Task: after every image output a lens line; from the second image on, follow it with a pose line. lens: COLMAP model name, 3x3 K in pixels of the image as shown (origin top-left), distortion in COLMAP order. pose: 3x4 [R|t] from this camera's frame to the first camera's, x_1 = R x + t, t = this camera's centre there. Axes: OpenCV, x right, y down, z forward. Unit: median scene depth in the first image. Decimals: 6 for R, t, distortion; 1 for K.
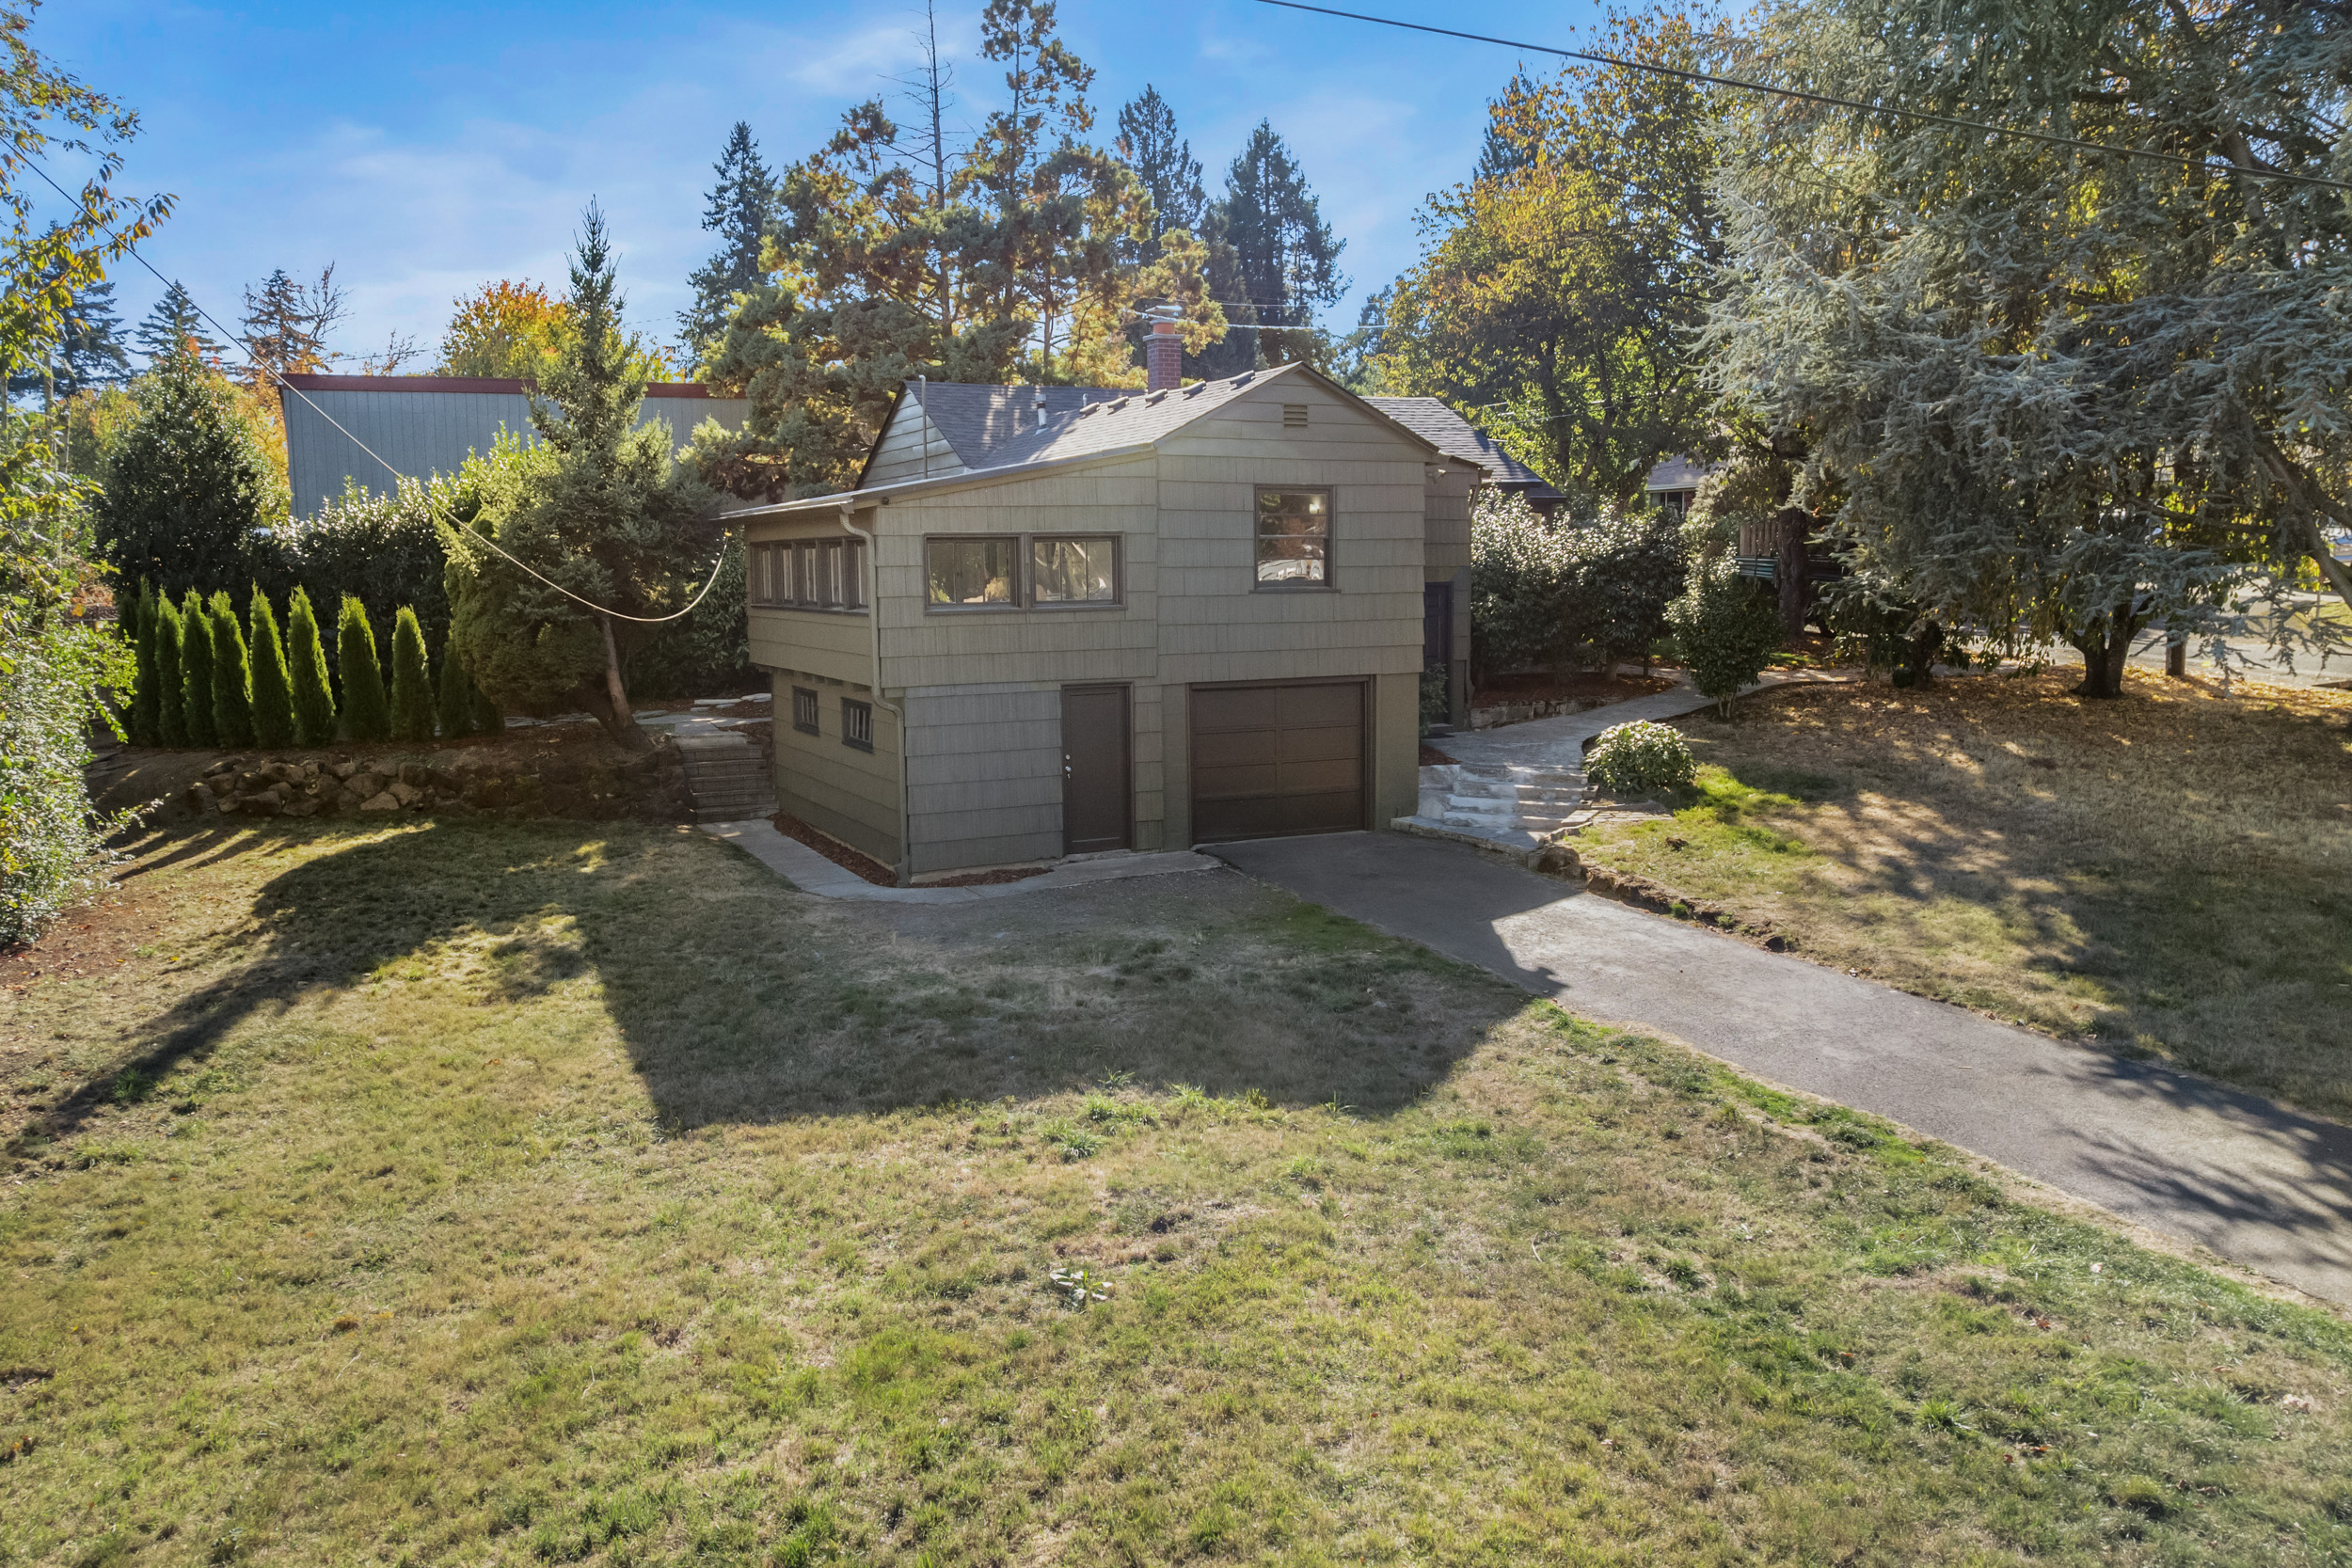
lens RADIAL K [[2064.8, 0, 1166.1], [0, 2064.8, 807.0], [0, 0, 1]] dist [-0.059943, 0.014547]
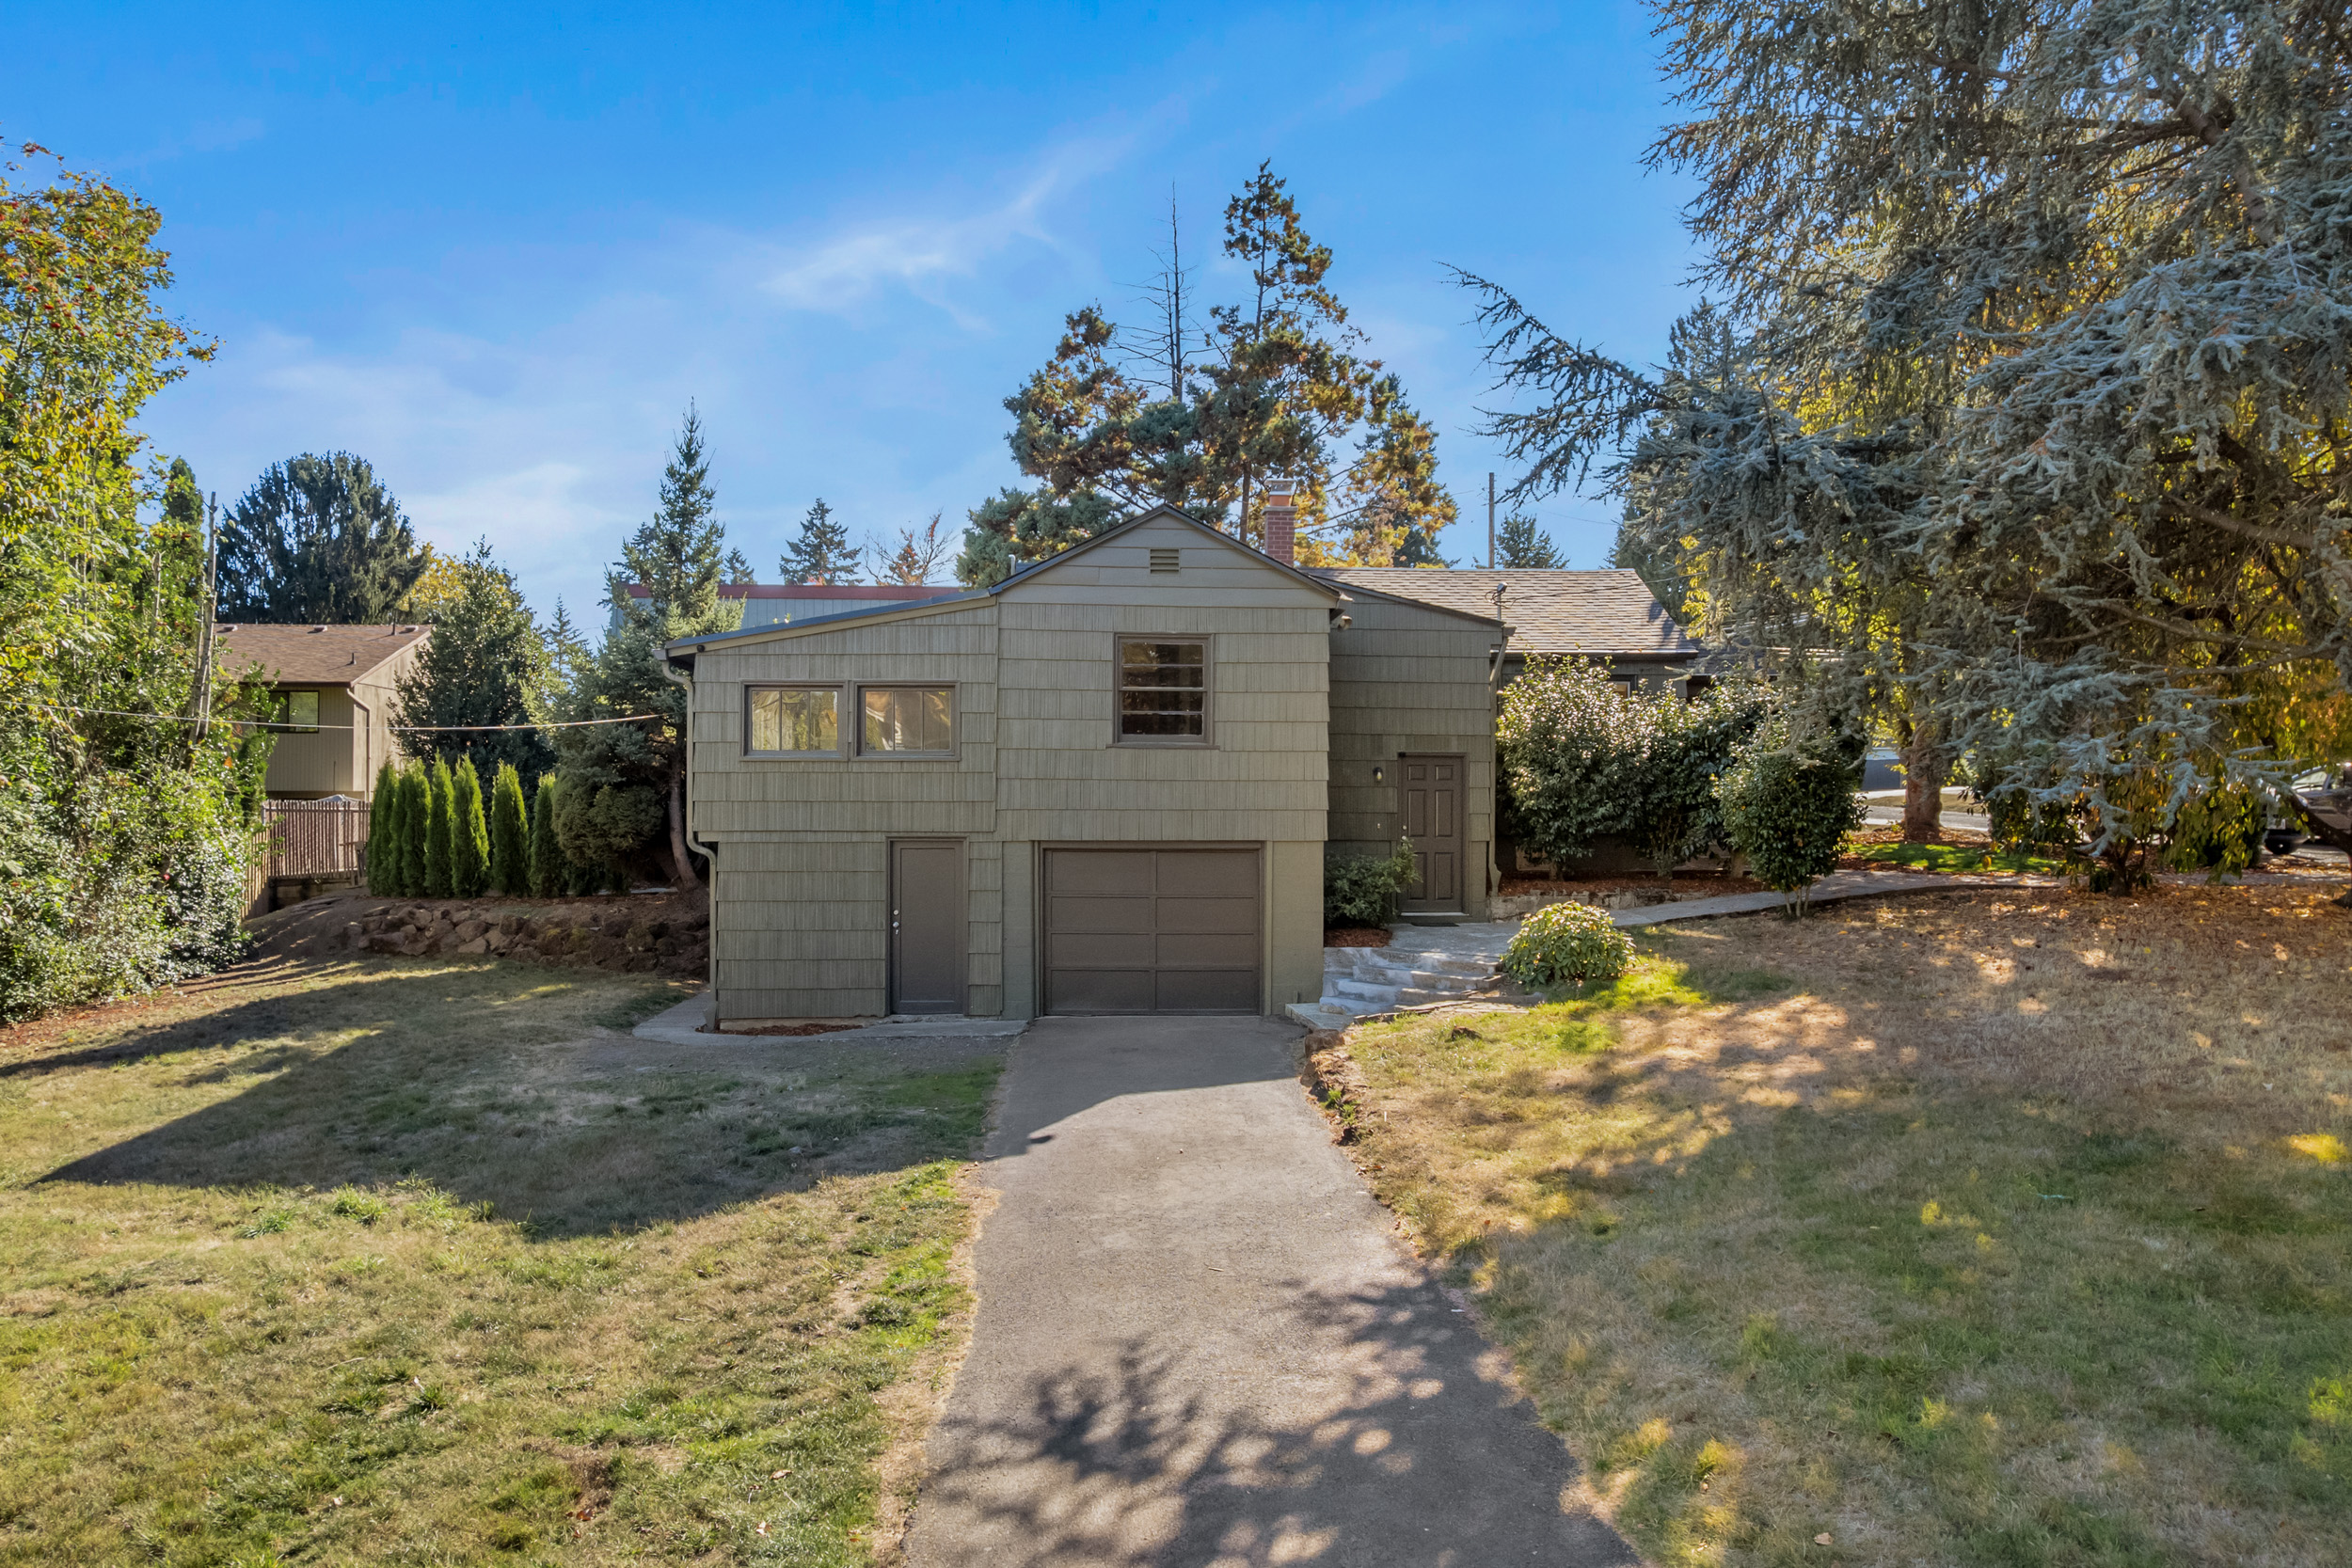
lens RADIAL K [[2064.8, 0, 1166.1], [0, 2064.8, 807.0], [0, 0, 1]] dist [-0.059943, 0.014547]
pose [[0.901243, 0.010616, -0.433184, 0.675901], [-0.067158, 0.991042, -0.115436, 0.041895], [0.428078, 0.133128, 0.893883, 0.251033]]
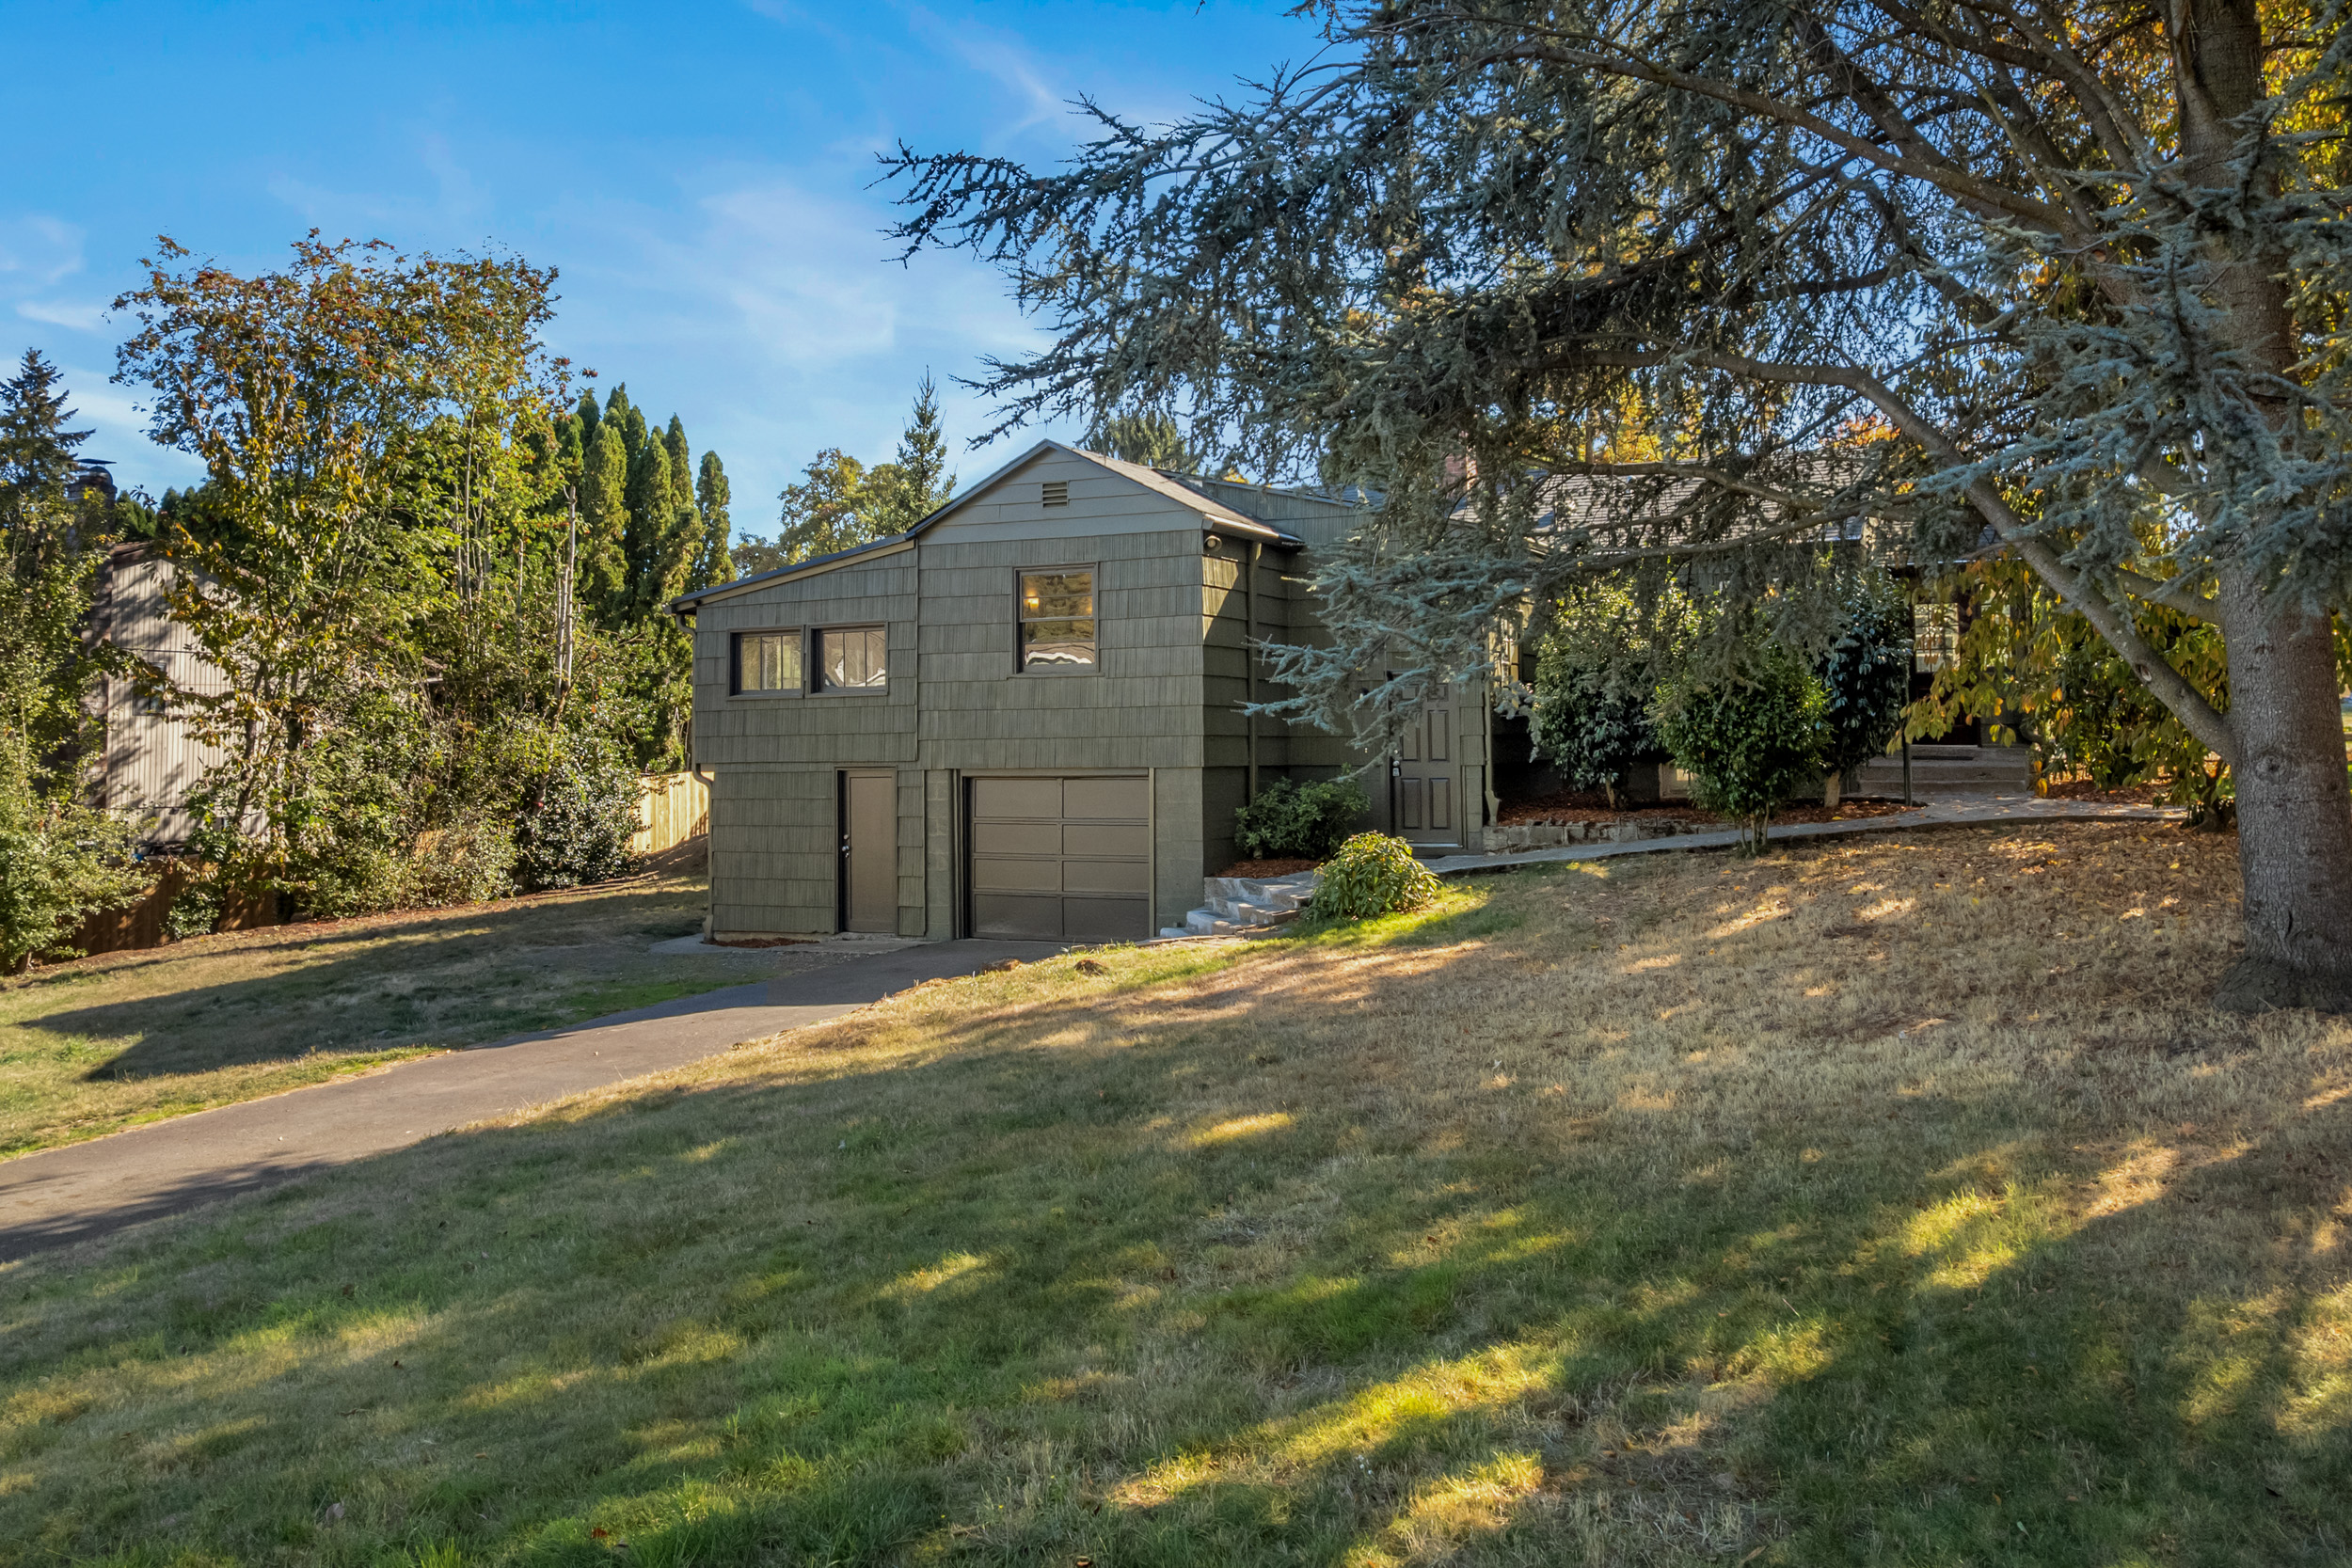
lens RADIAL K [[2064.8, 0, 1166.1], [0, 2064.8, 807.0], [0, 0, 1]] dist [-0.059943, 0.014547]
pose [[0.566810, 0.026813, -0.823412, 1.257488], [-0.099453, 0.994388, -0.036080, -0.024409], [0.817823, 0.102341, 0.566296, 0.741489]]
